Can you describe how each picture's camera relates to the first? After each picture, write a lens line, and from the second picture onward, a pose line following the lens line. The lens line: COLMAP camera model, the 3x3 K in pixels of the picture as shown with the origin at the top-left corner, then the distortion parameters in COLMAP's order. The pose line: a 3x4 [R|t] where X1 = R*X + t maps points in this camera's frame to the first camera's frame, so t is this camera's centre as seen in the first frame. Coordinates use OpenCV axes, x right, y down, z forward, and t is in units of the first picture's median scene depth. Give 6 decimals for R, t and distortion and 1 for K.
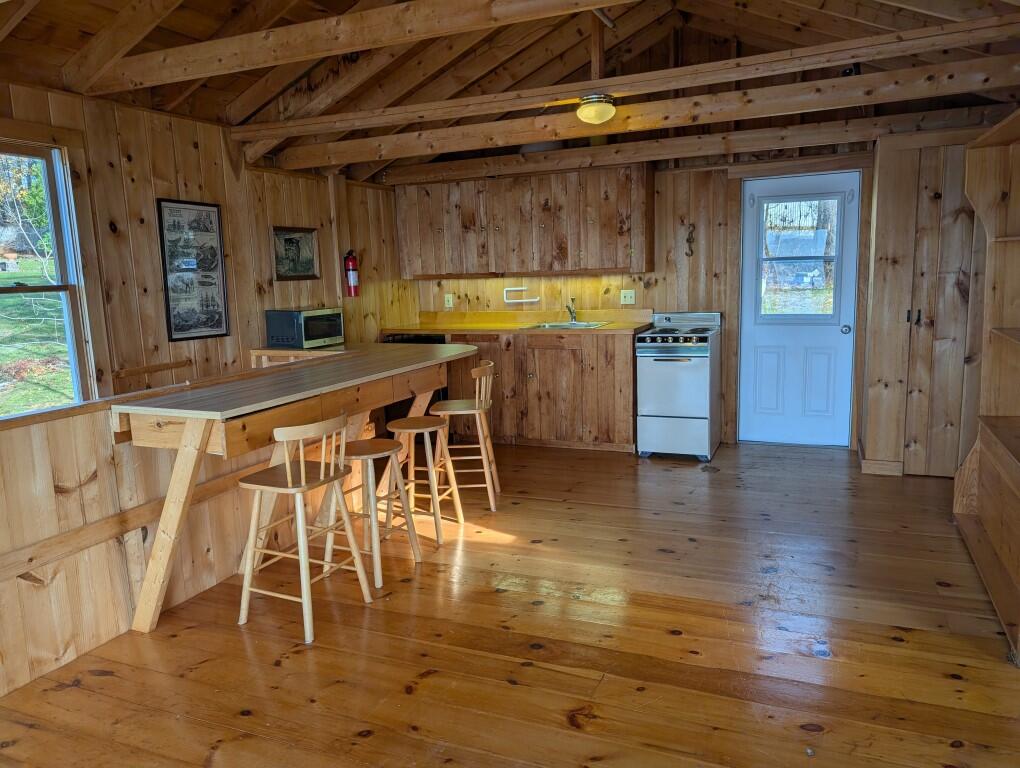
lens RADIAL K [[732.2, 0, 512.3], [0, 732.2, 377.4], [0, 0, 1]] dist [0.047679, -0.057311]
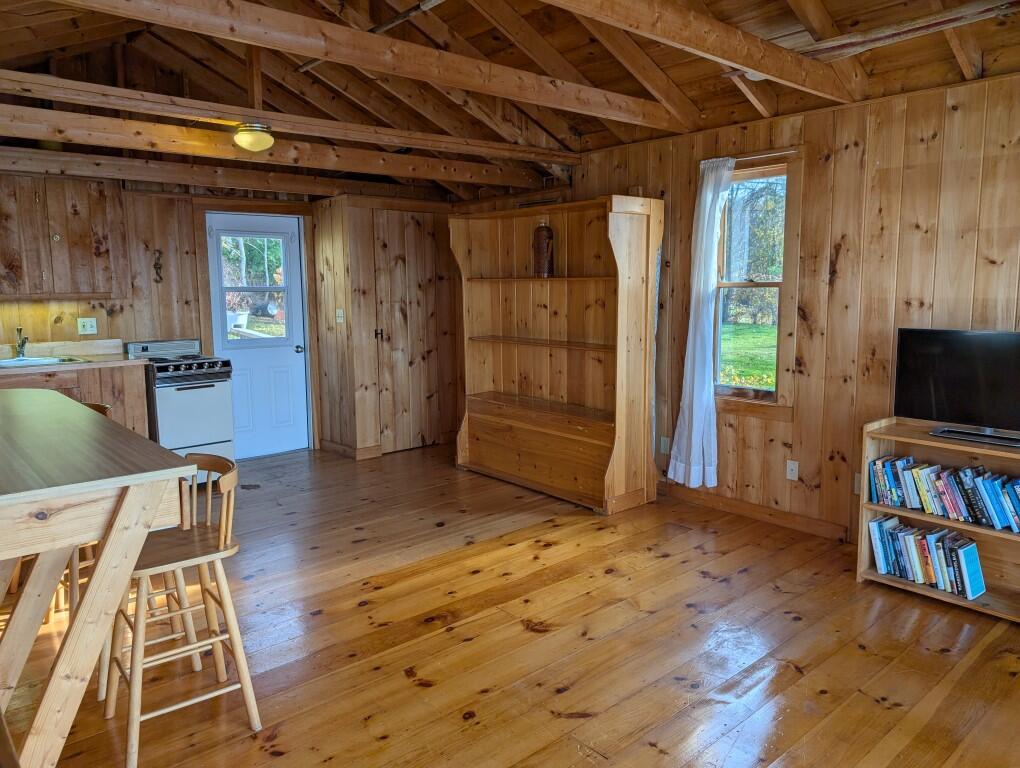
lens RADIAL K [[732.2, 0, 512.3], [0, 732.2, 377.4], [0, 0, 1]] dist [0.047679, -0.057311]
pose [[0.432771, -0.082639, 0.897708, -0.512883], [0.126159, 0.991542, 0.030458, -0.014074], [-0.892632, 0.100073, 0.439537, 0.197782]]
